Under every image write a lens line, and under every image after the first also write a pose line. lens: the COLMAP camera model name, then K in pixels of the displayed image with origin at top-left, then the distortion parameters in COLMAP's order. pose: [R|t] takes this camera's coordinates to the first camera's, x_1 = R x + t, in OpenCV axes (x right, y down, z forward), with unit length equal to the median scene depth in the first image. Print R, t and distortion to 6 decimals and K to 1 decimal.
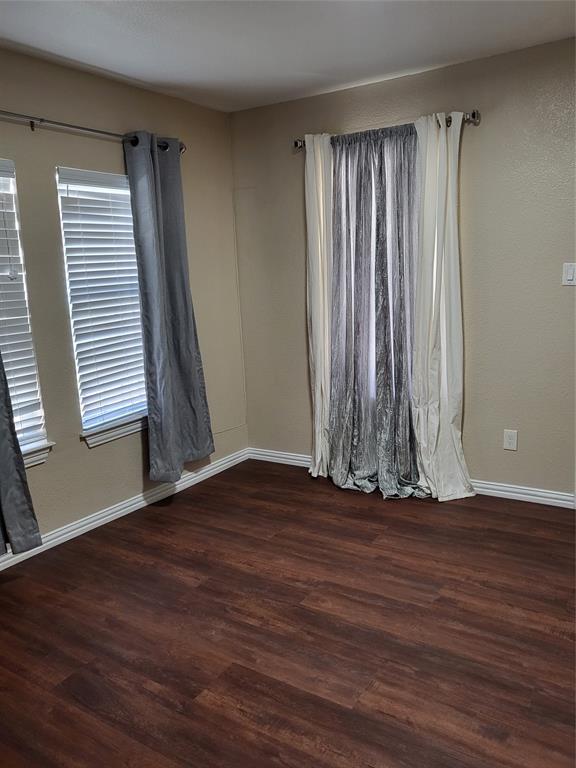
lens RADIAL K [[602.4, 0, 292.6], [0, 602.4, 383.7], [0, 0, 1]] dist [-0.039385, 0.083317]
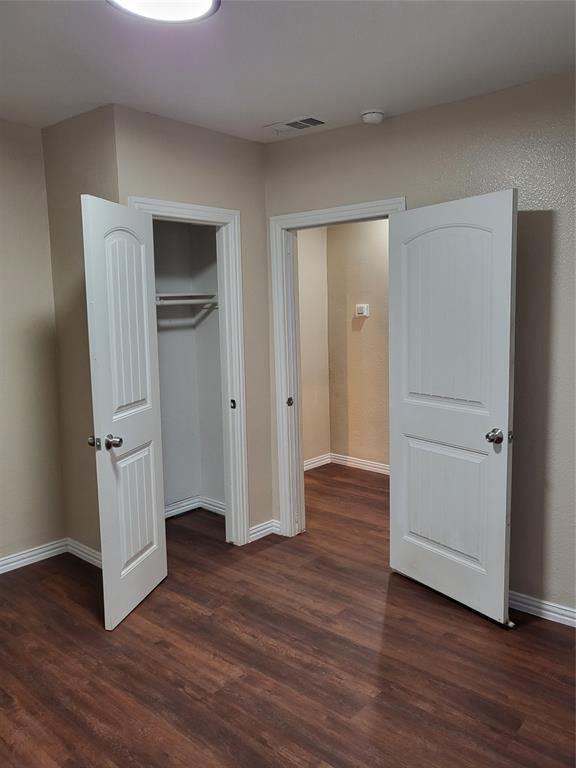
lens RADIAL K [[602.4, 0, 287.5], [0, 602.4, 384.9], [0, 0, 1]] dist [-0.039385, 0.083317]
pose [[-0.988405, 0.031615, 0.148516, -0.169599], [0.076062, 0.949612, 0.304060, -0.374721], [-0.131420, 0.311830, -0.941005, 1.859346]]
